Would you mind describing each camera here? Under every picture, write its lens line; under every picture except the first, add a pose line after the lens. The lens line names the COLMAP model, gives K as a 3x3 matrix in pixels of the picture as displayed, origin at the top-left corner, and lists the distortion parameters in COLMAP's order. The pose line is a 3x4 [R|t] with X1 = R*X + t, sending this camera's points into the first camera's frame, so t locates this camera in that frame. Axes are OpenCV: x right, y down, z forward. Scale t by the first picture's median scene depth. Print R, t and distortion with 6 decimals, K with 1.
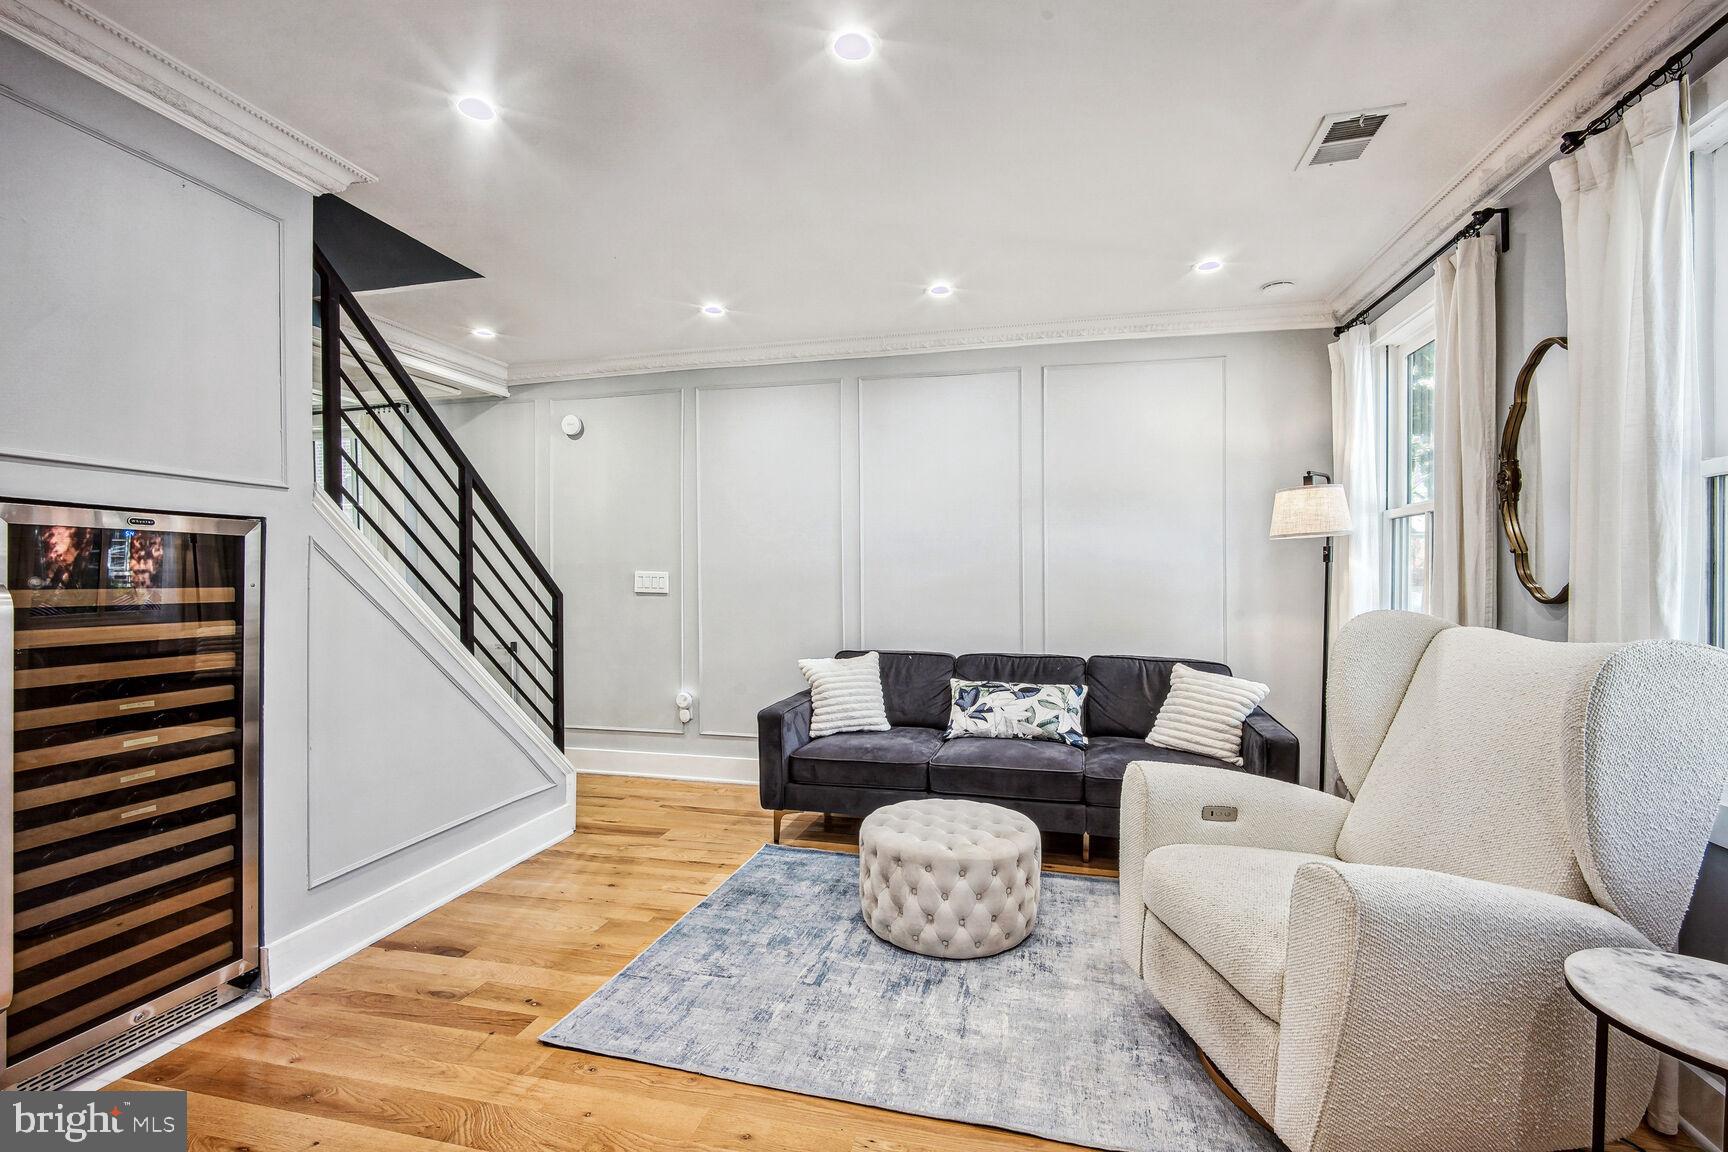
lens RADIAL K [[758.1, 0, 862.6], [0, 758.1, 578.6], [0, 0, 1]] dist [-0.018724, 0.007543]
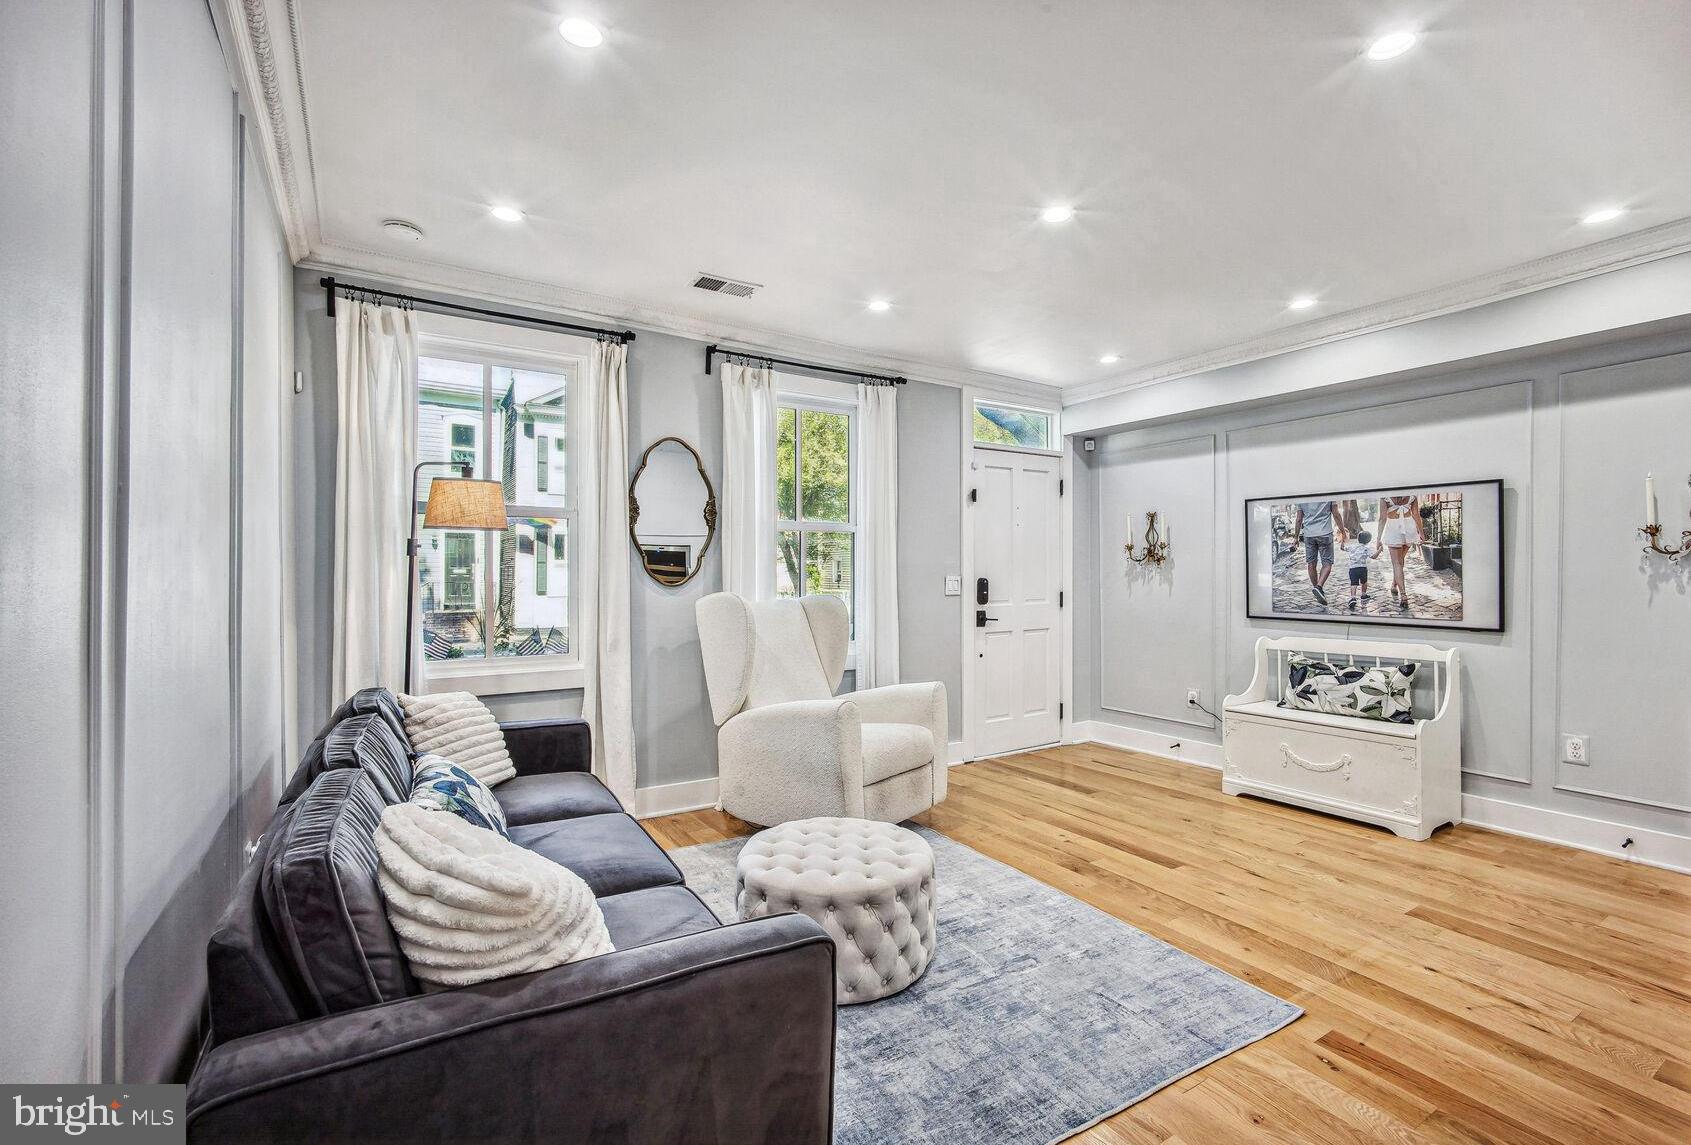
lens RADIAL K [[759.2, 0, 845.5], [0, 759.2, 572.5], [0, 0, 1]] dist [-0.000144, -0.000035]
pose [[-0.714111, 0.001583, 0.700030, -0.610519], [0.005034, 0.999983, 0.002873, -0.013589], [-0.700014, 0.005576, -0.714107, 1.881563]]
